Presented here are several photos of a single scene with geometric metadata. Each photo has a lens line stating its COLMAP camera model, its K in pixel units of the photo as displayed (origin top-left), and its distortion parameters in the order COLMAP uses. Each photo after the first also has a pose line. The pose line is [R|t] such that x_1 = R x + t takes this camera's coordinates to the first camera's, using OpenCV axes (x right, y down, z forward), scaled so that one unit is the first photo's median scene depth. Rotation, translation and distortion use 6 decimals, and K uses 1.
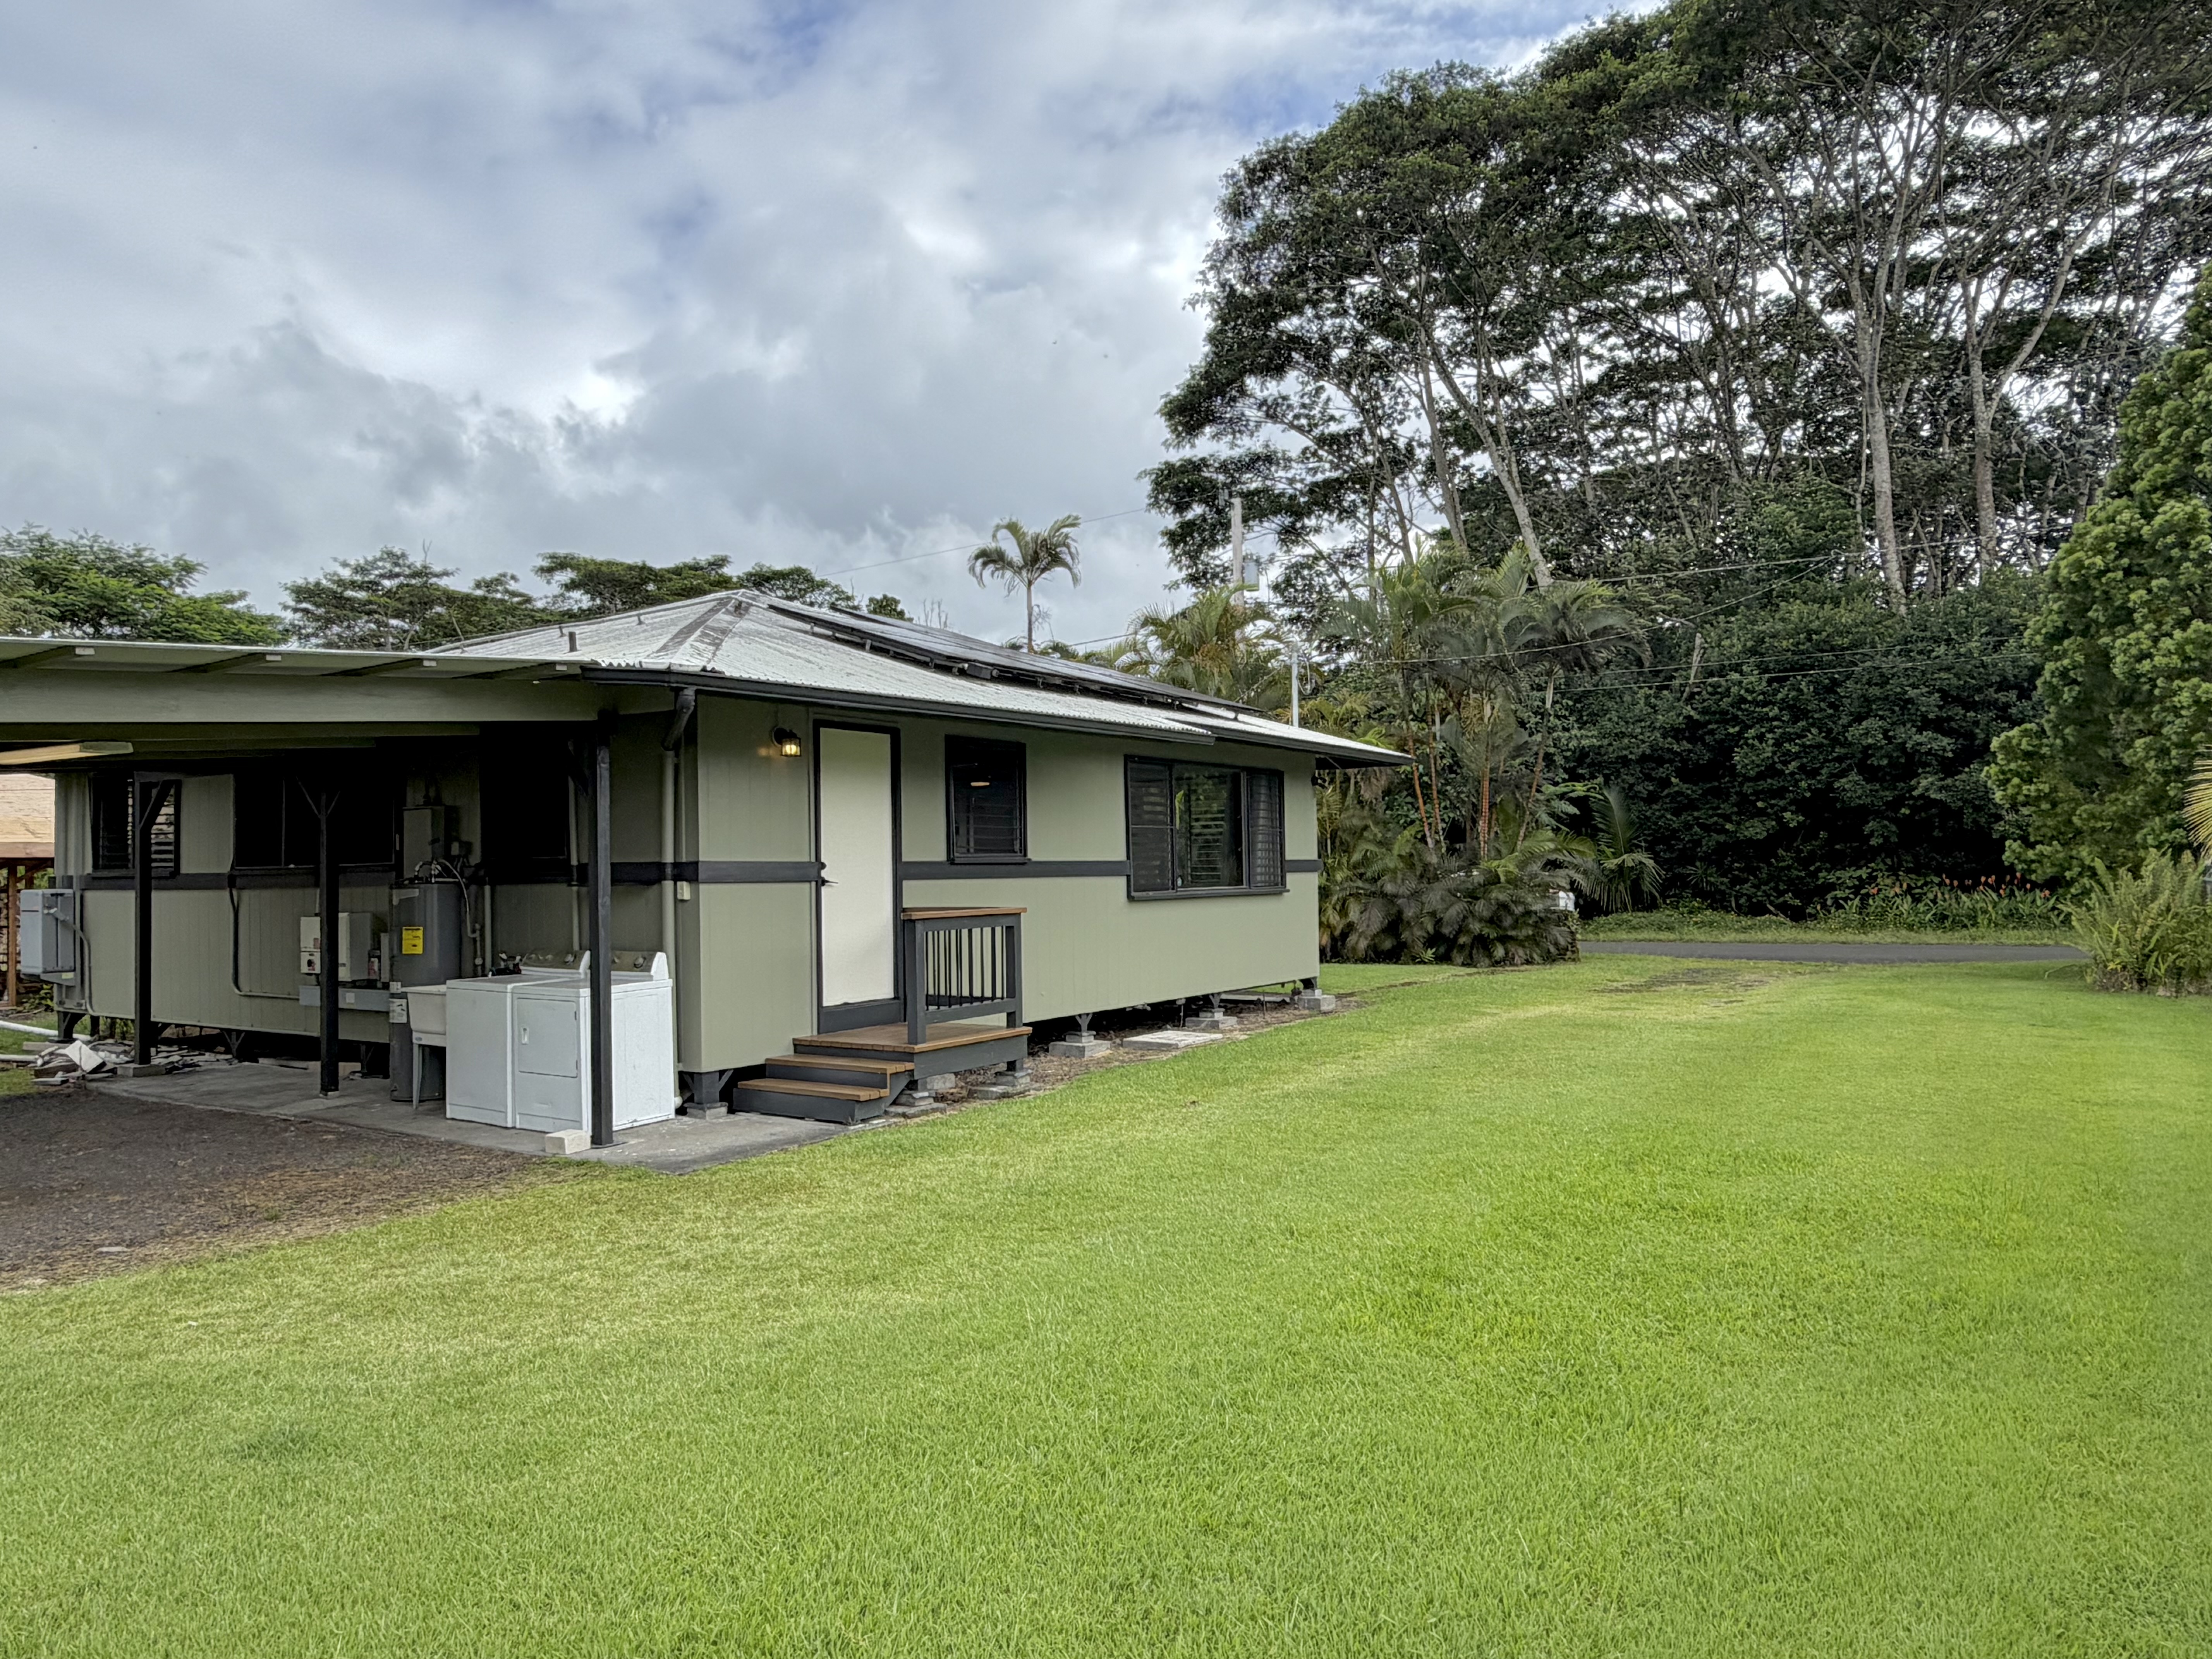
lens RADIAL K [[1463.0, 0, 1106.0], [0, 1463.0, 829.5], [0, 0, 1]] dist [0.001122, 0.000029]
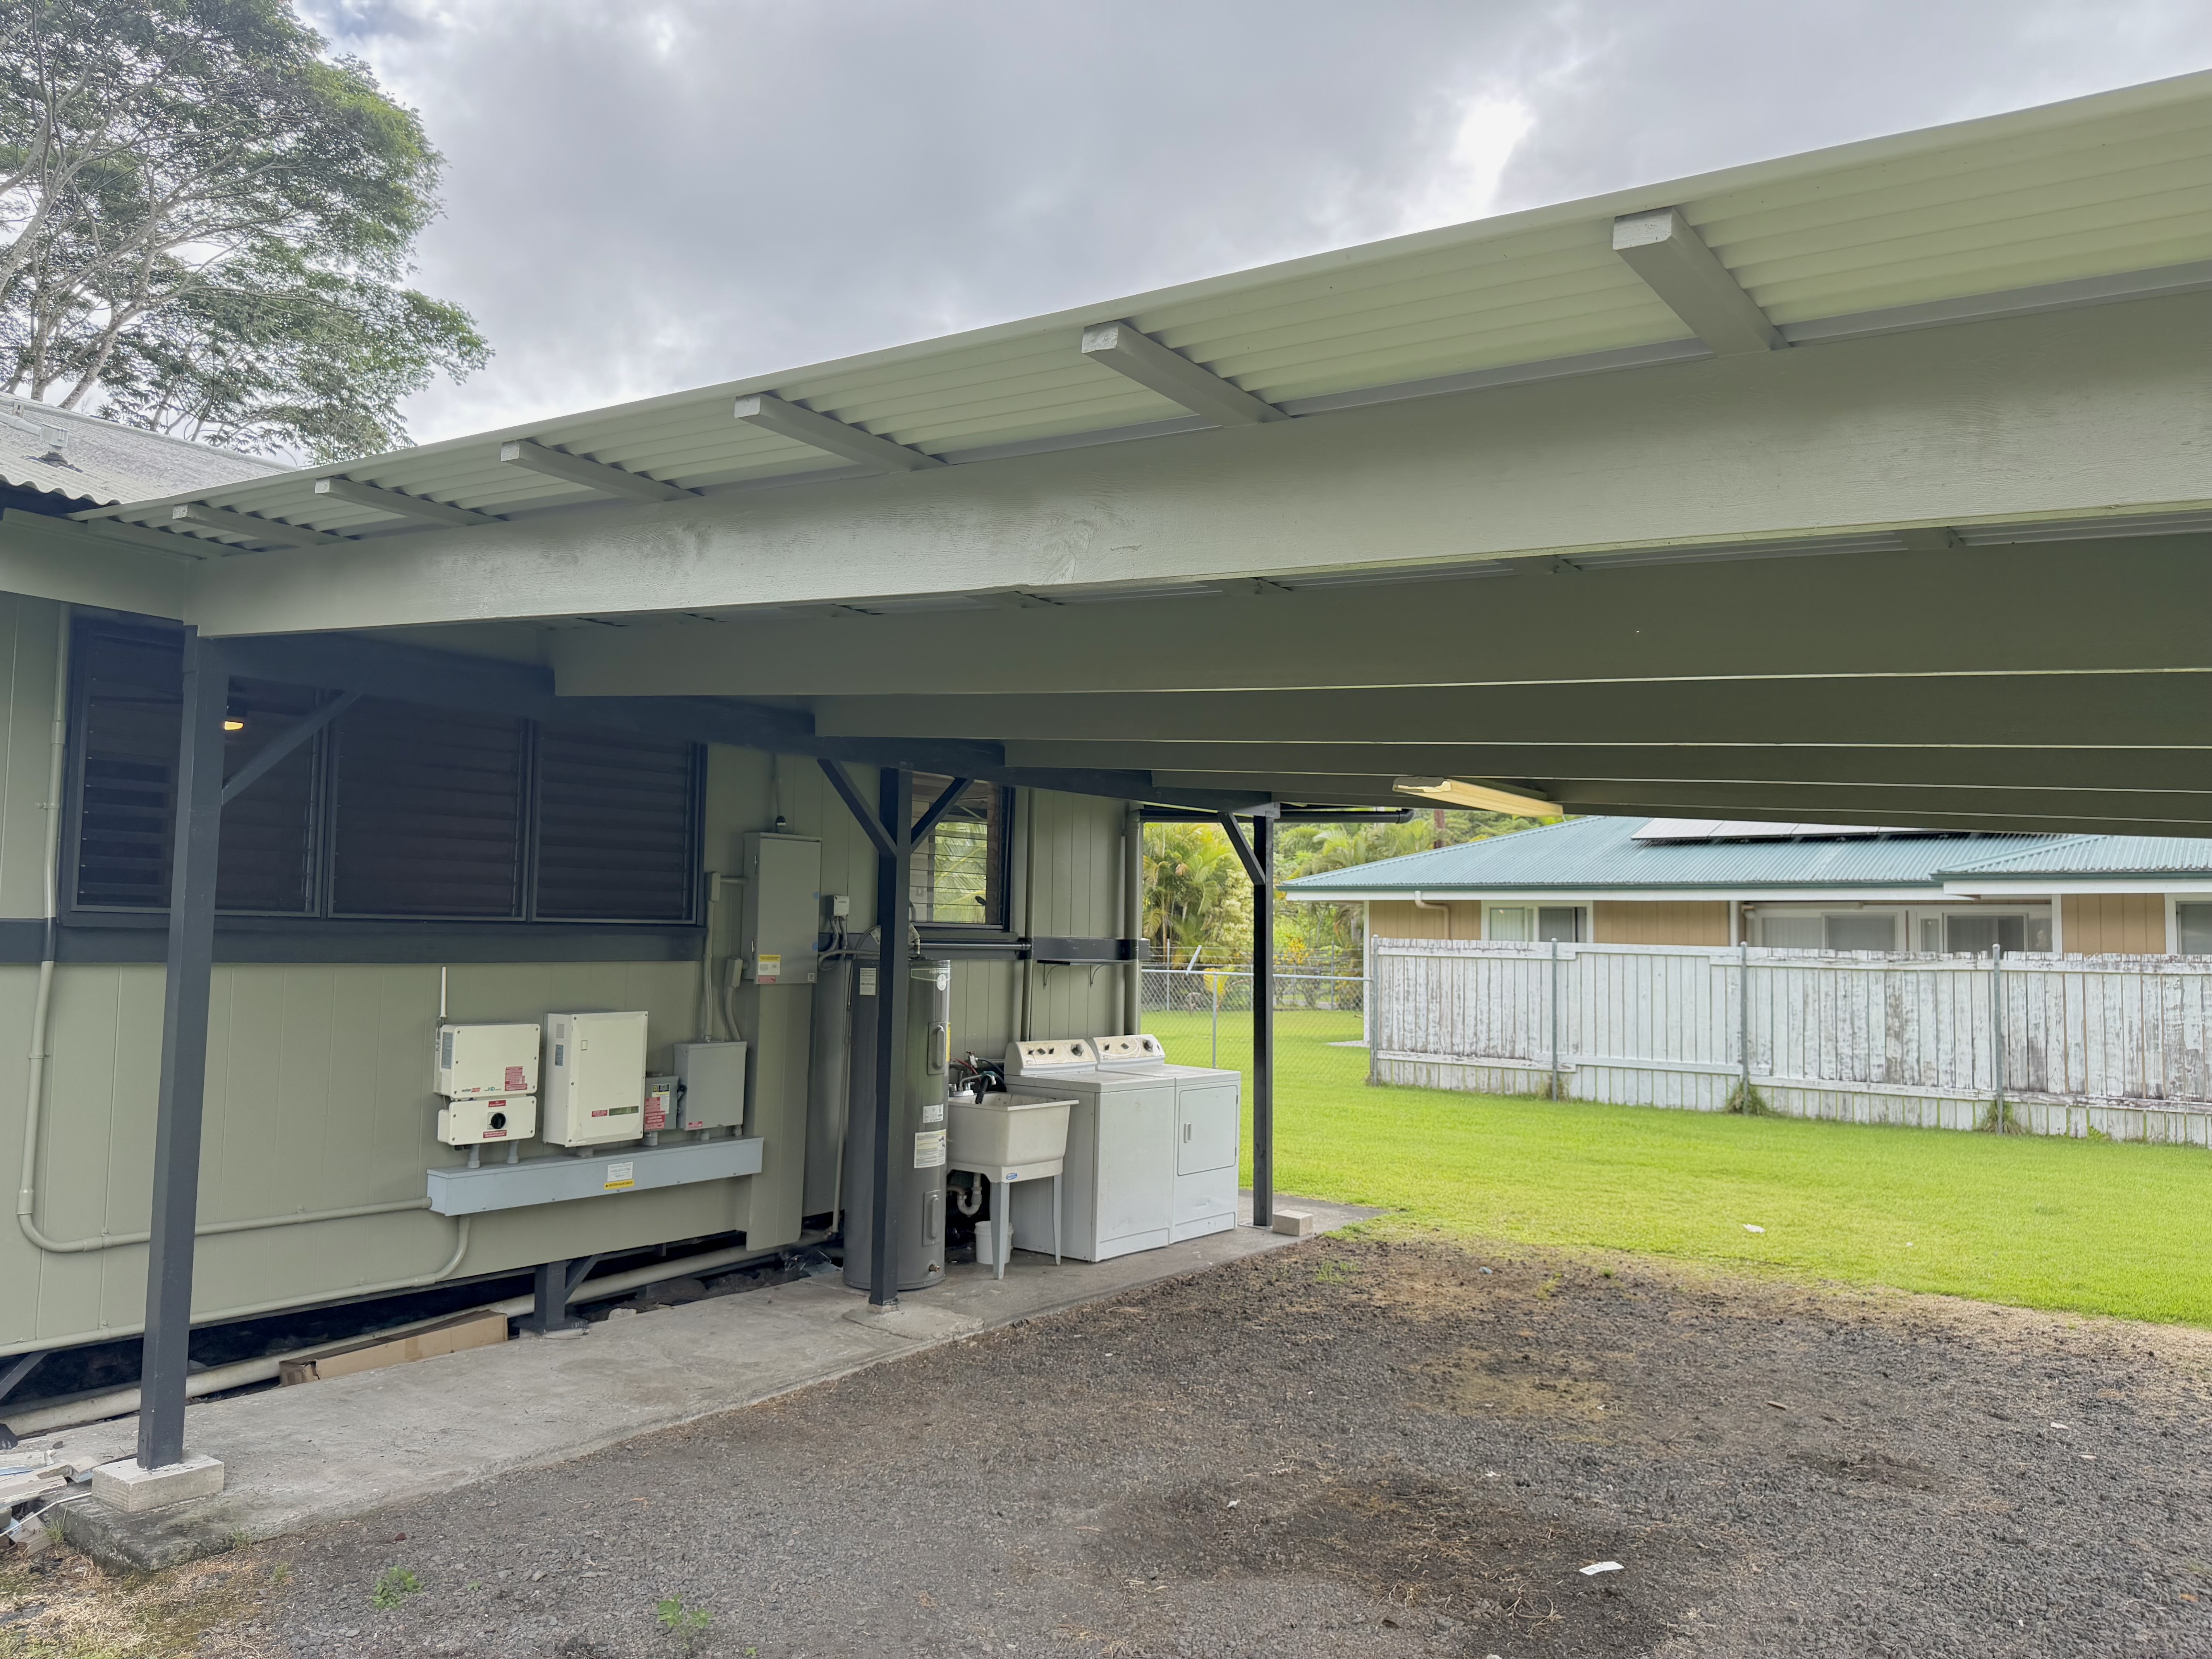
lens RADIAL K [[1541.0, 0, 1106.0], [0, 1541.0, 829.5], [0, 0, 1]] dist [0.005149, 0.002127]
pose [[0.057231, 0.092026, 0.994111, -0.409290], [-0.040458, 0.995138, -0.089792, 0.013301], [-0.997541, -0.035080, 0.060676, 0.303665]]
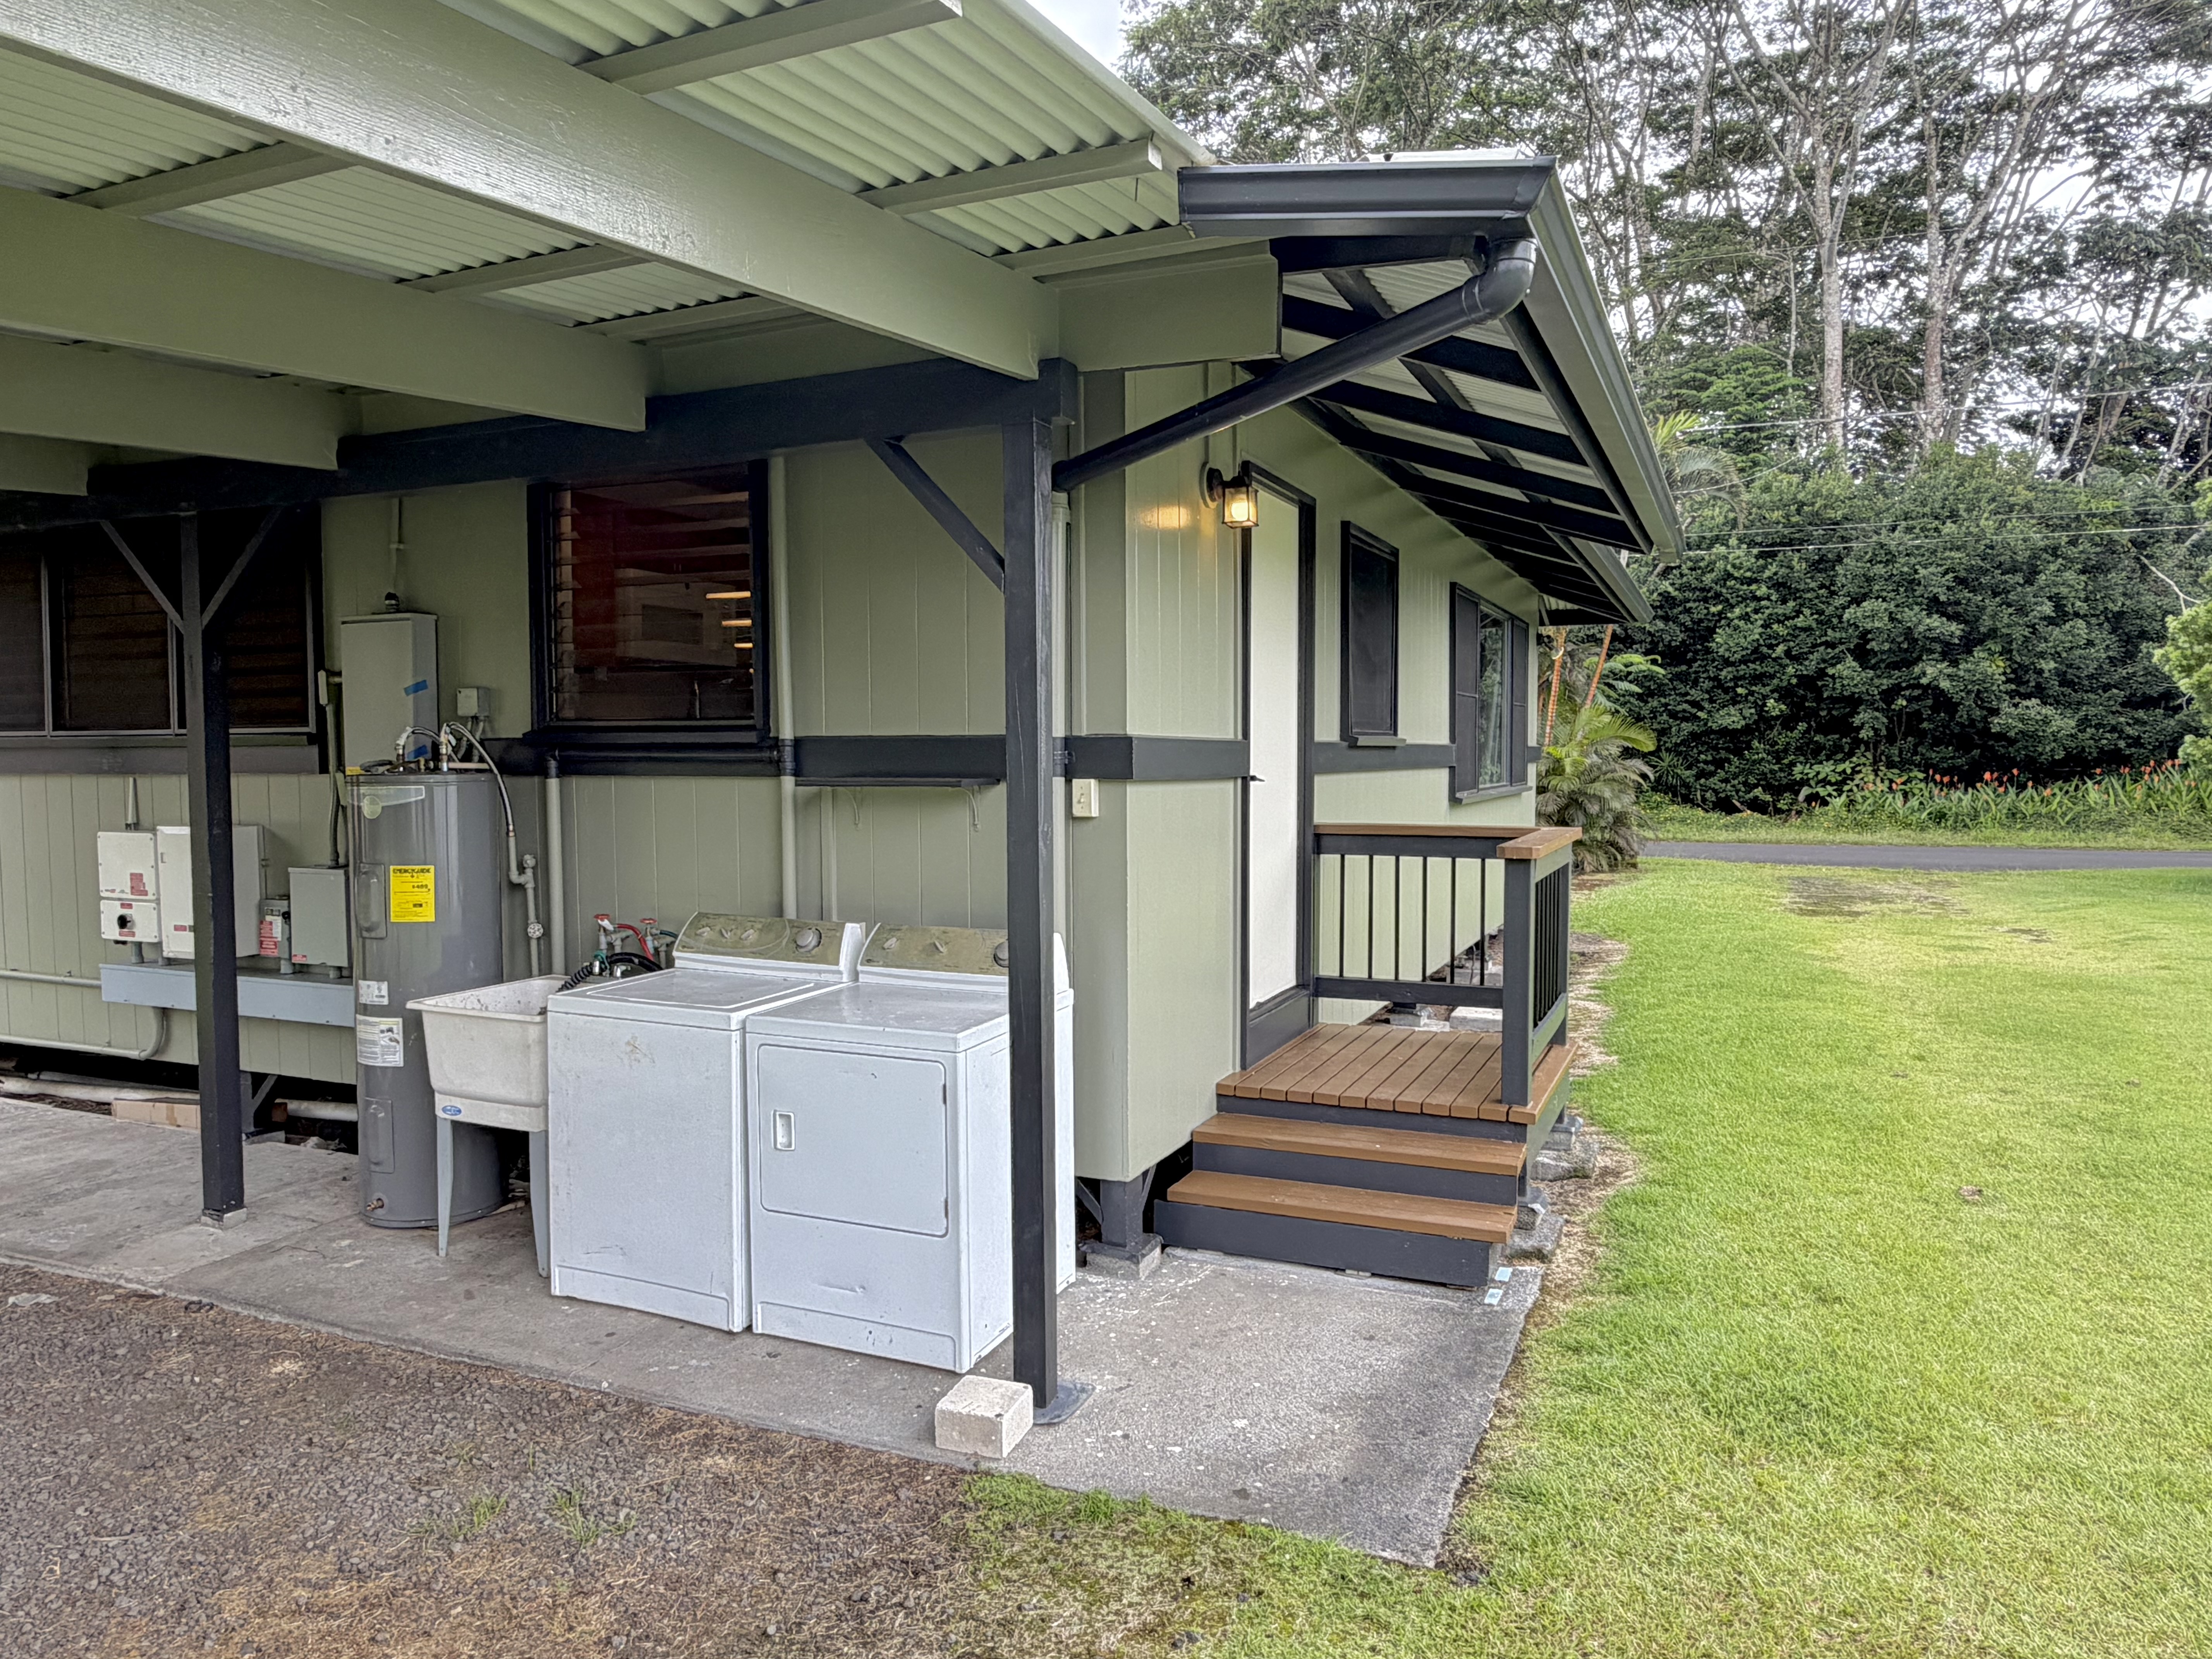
lens RADIAL K [[1463.0, 0, 1106.0], [0, 1463.0, 829.5], [0, 0, 1]] dist [0.001122, 0.000029]
pose [[0.984732, 0.005195, 0.174002, -0.115178], [-0.019271, 0.996664, 0.079305, 0.004628], [-0.173010, -0.081447, 0.981547, 0.171974]]
